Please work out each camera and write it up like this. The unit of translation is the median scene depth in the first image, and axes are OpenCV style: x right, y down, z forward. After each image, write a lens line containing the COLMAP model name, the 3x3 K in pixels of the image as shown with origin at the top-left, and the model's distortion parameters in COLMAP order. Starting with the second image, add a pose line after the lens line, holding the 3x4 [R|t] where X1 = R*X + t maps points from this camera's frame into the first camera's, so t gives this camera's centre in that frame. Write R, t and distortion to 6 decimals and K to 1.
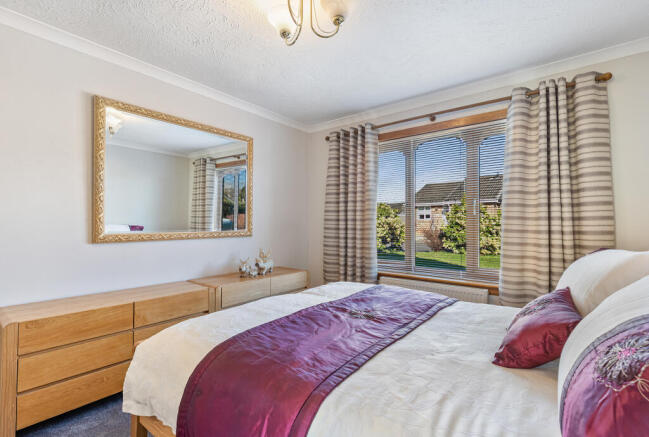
lens RADIAL K [[303.4, 0, 325.8], [0, 303.4, 217.7], [0, 0, 1]] dist [-0.000003, 0.000056]
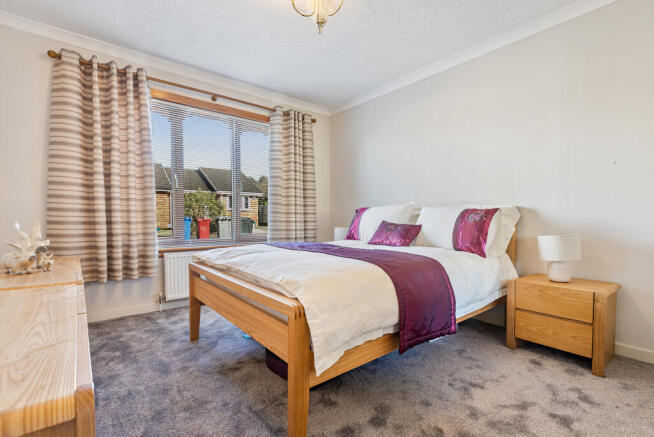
lens RADIAL K [[297.5, 0, 329.0], [0, 297.5, 214.5], [0, 0, 1]] dist [0.001337, -0.000276]
pose [[0.218713, -0.002050, 0.975787, -0.591465], [-0.029653, 0.999522, 0.008746, 0.062972], [-0.975339, -0.030848, 0.218547, 0.360386]]
